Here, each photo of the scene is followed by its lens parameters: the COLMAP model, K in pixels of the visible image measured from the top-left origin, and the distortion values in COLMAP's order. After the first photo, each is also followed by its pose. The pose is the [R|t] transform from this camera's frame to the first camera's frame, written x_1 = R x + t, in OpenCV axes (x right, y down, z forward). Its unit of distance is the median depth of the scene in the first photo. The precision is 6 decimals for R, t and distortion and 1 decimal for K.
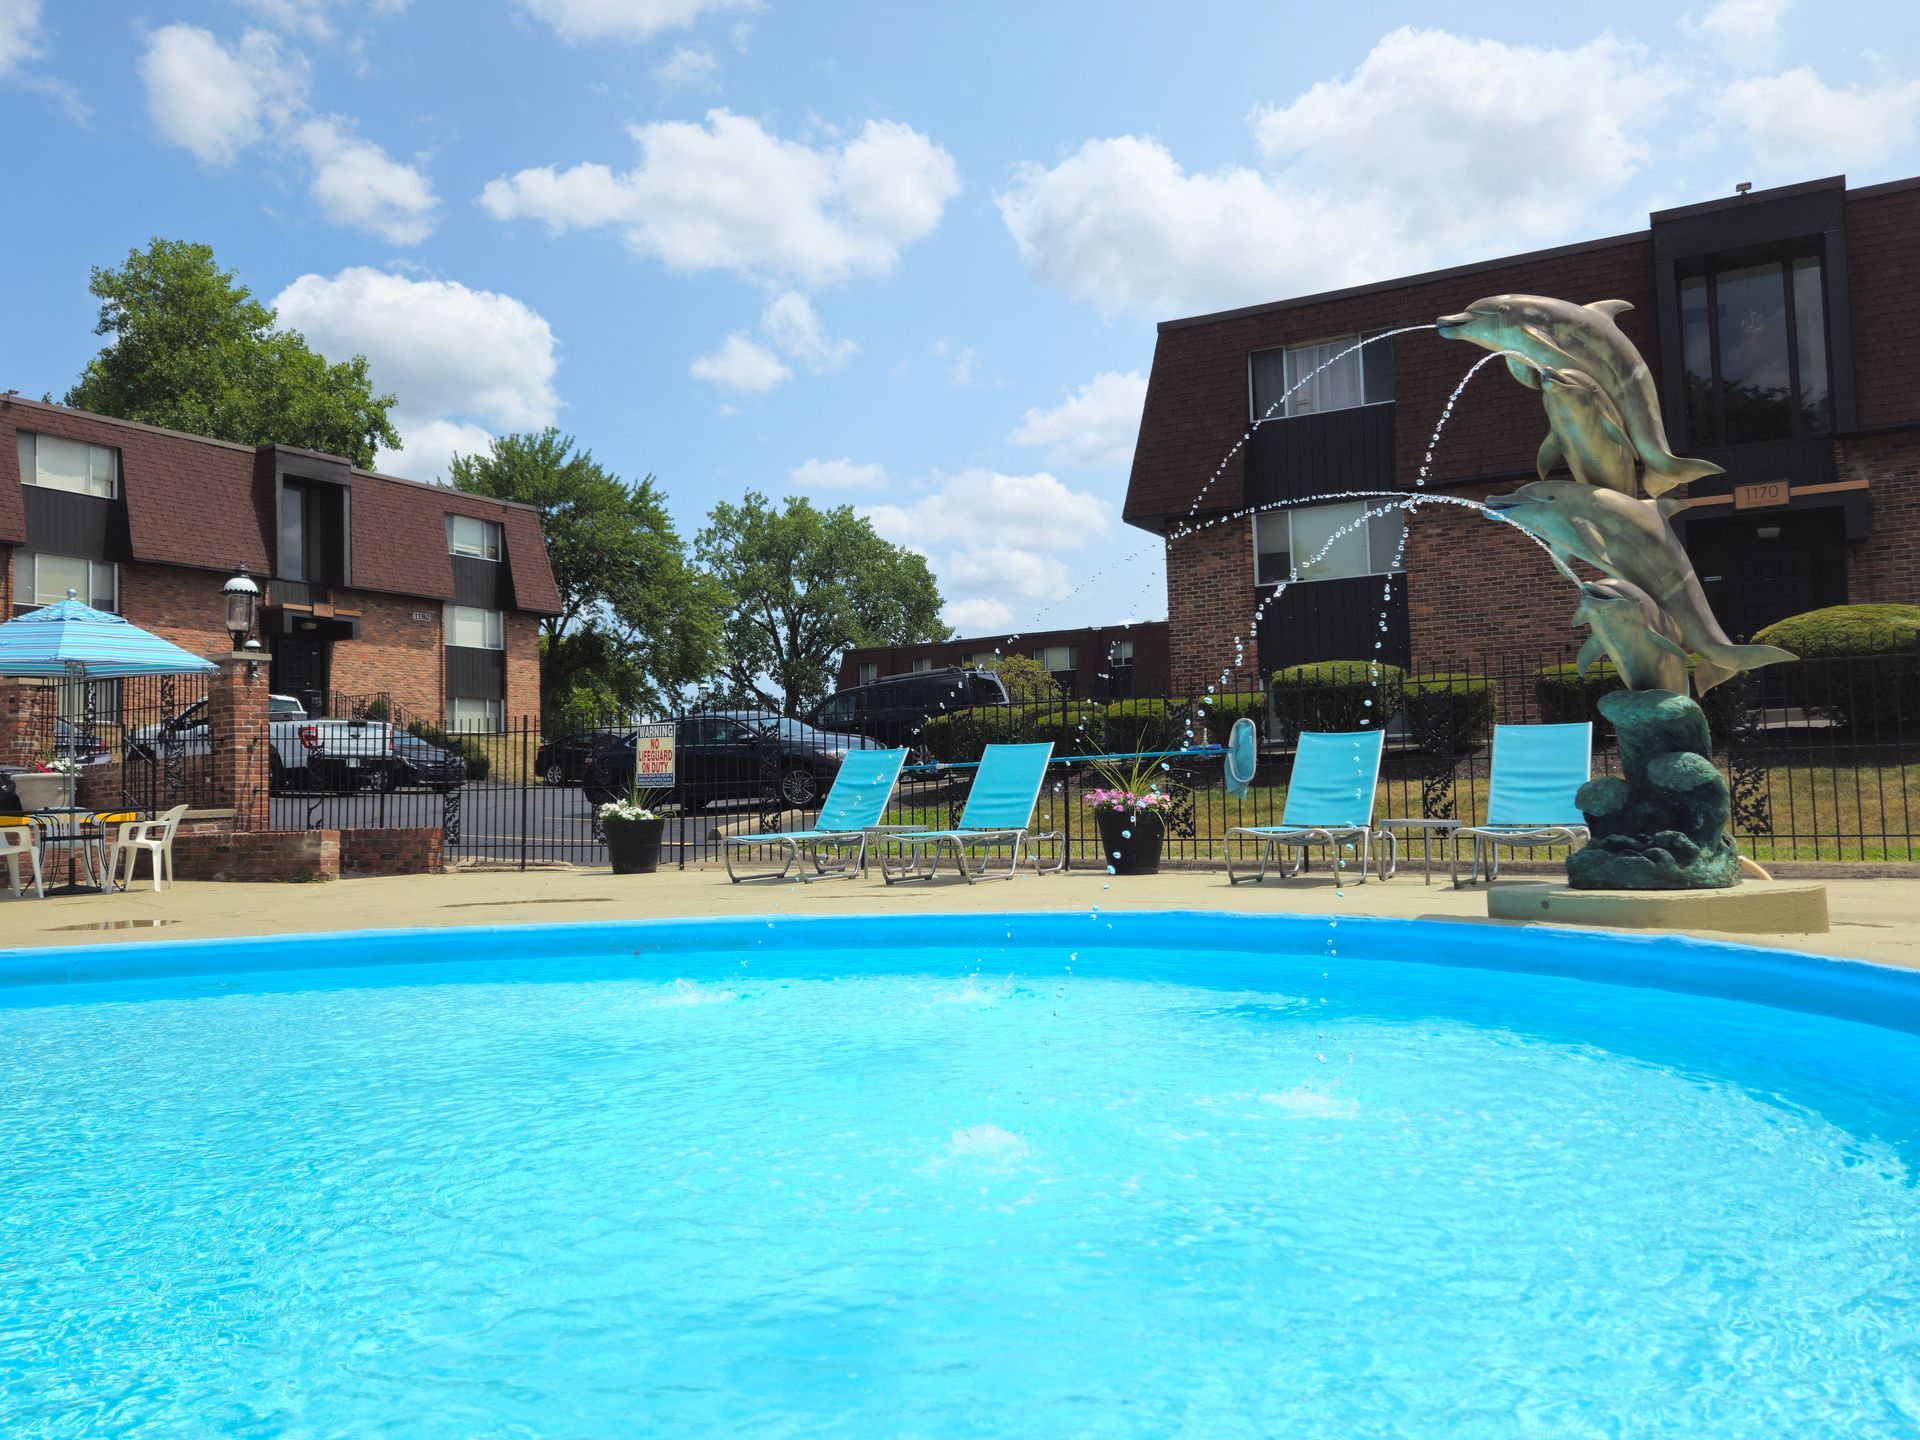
lens RADIAL K [[1509.9, 0, 960.0], [0, 1509.9, 720.0], [0, 0, 1]] dist [-0.030996, 0.144364]
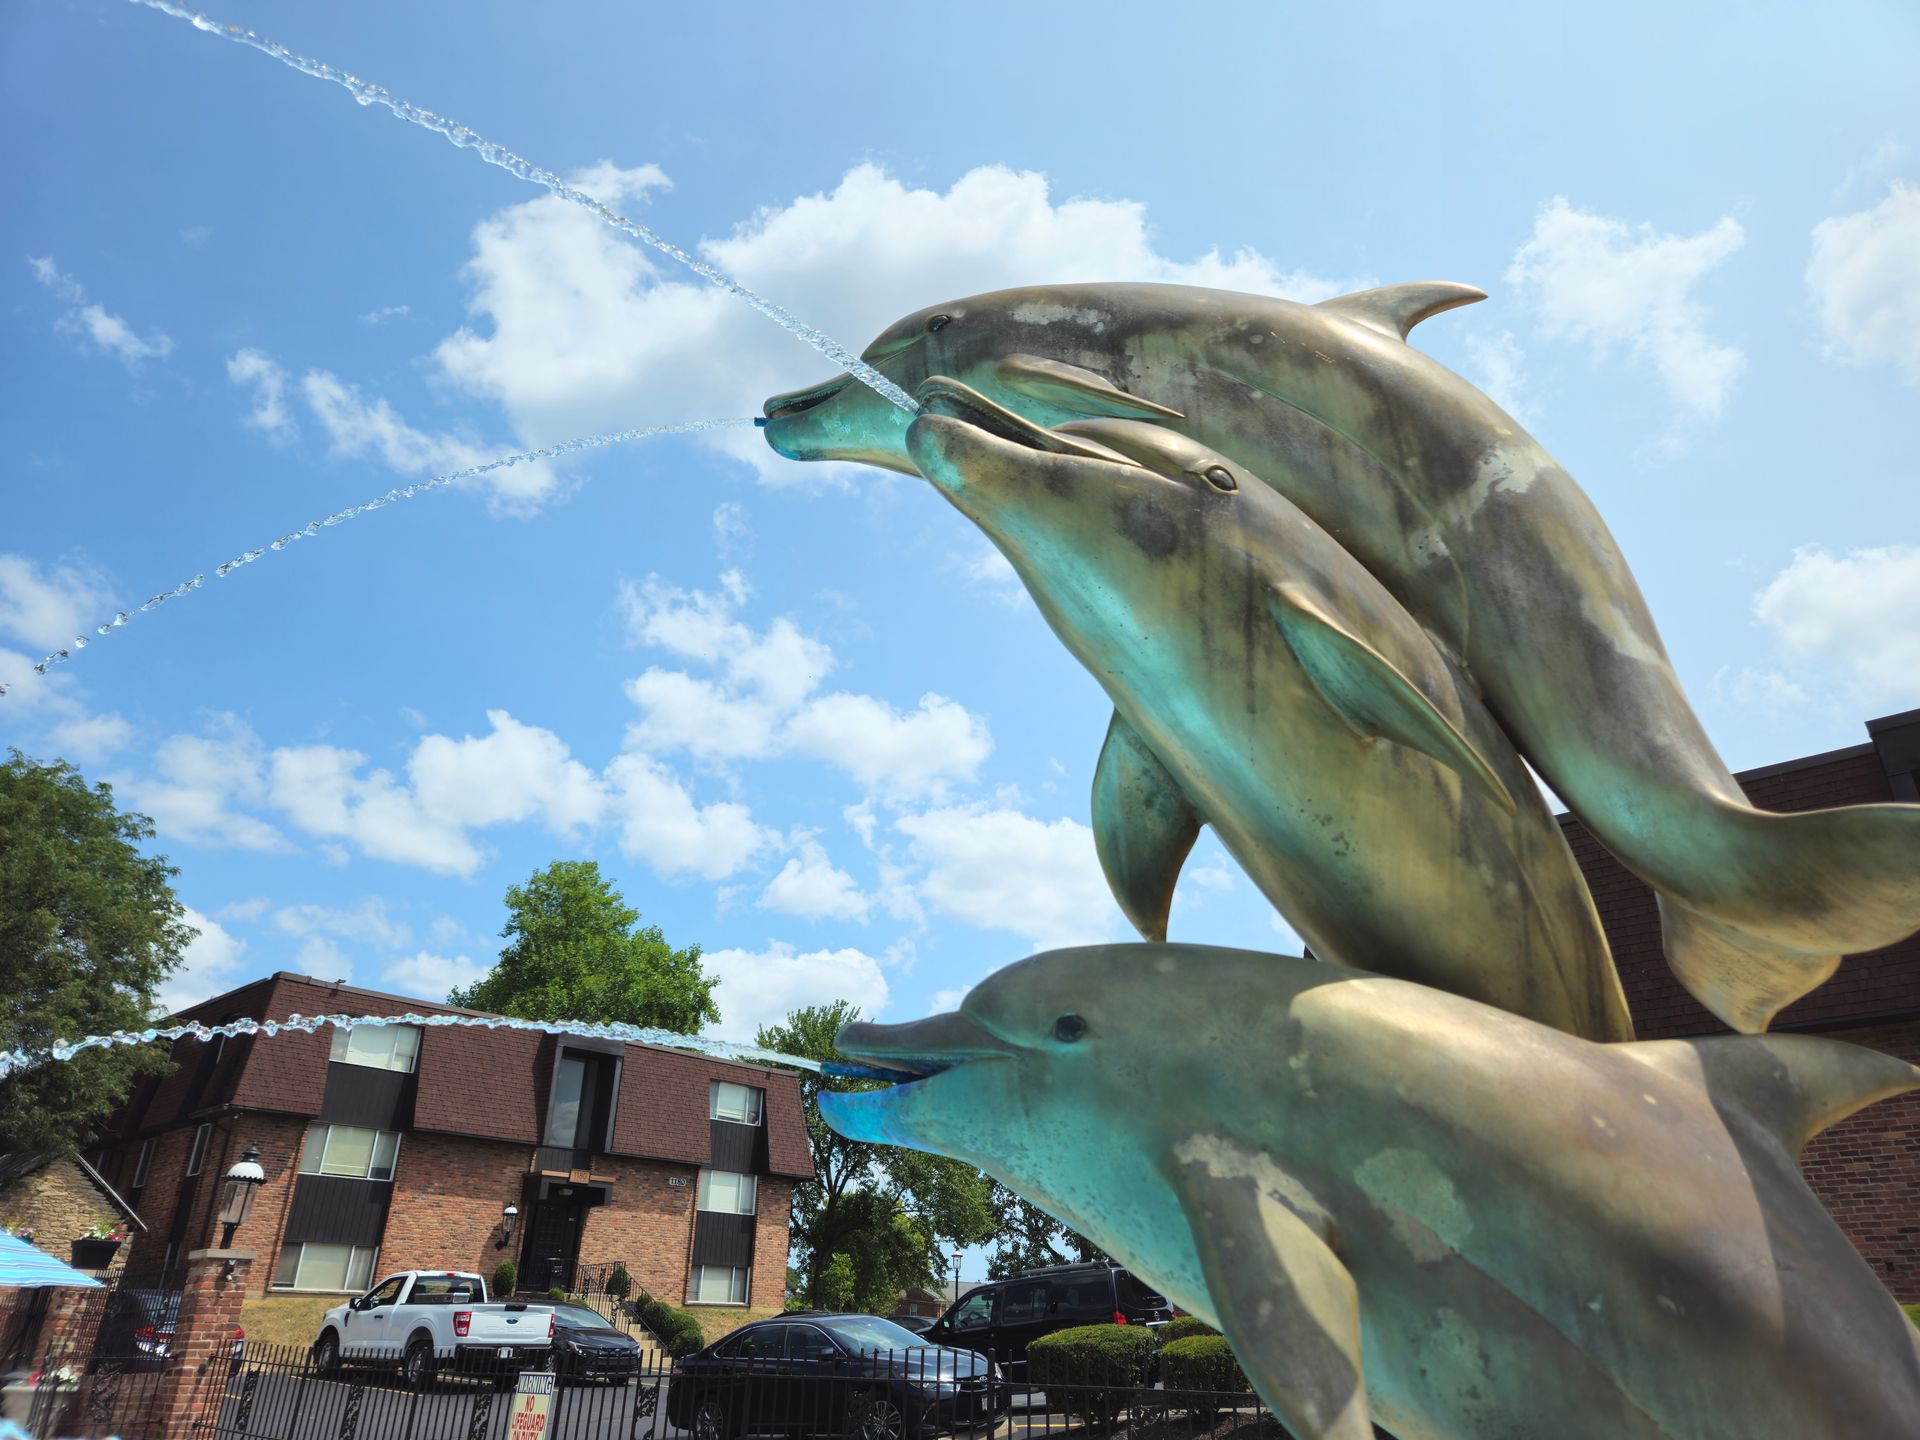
lens RADIAL K [[1284.4, 0, 960.0], [0, 1284.4, 720.0], [0, 0, 1]] dist [0.049839, -0.046512]
pose [[0.974960, -0.068369, -0.211610, 0.051107], [-0.020523, 0.919844, -0.391746, -0.014749], [0.221431, 0.386280, 0.895408, 0.103121]]
